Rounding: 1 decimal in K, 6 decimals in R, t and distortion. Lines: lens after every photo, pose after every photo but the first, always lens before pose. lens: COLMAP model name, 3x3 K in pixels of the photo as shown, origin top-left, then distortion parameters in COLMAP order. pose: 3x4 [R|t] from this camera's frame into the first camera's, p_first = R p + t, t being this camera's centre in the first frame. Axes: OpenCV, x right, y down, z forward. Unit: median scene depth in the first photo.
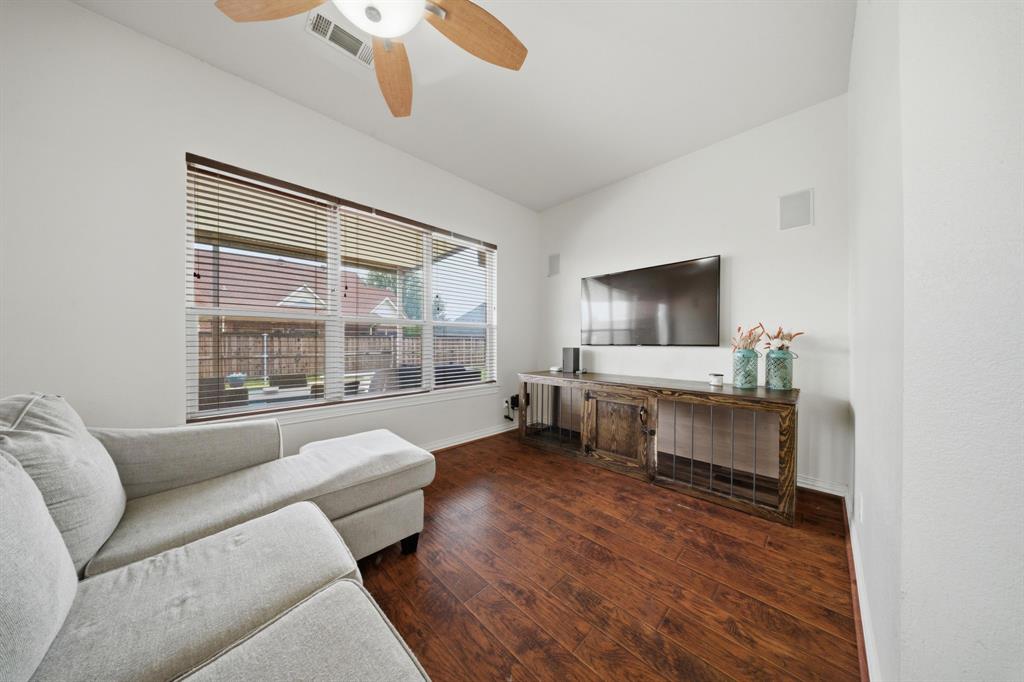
lens RADIAL K [[308.9, 0, 507.6], [0, 308.9, 345.6], [0, 0, 1]] dist [-0.000463, -0.000085]
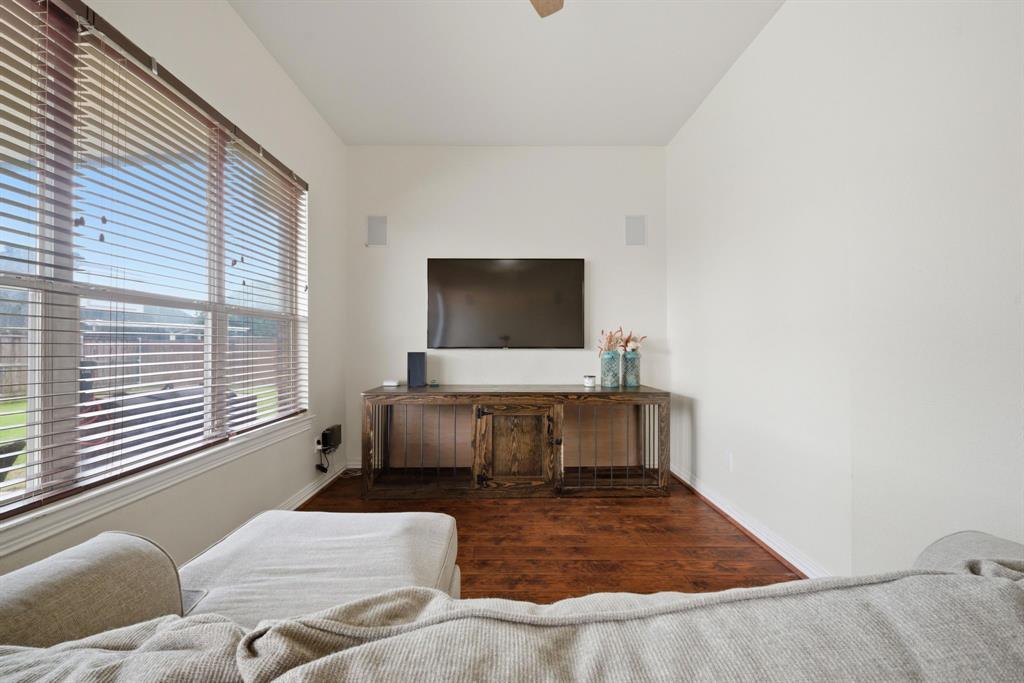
lens RADIAL K [[457.0, 0, 510.8], [0, 457.0, 344.4], [0, 0, 1]] dist [0.007414, -0.000414]
pose [[0.693261, -0.001230, 0.720686, -0.611182], [0.009293, 0.999931, -0.007234, -0.002884], [-0.720627, 0.011713, 0.693224, 0.144895]]
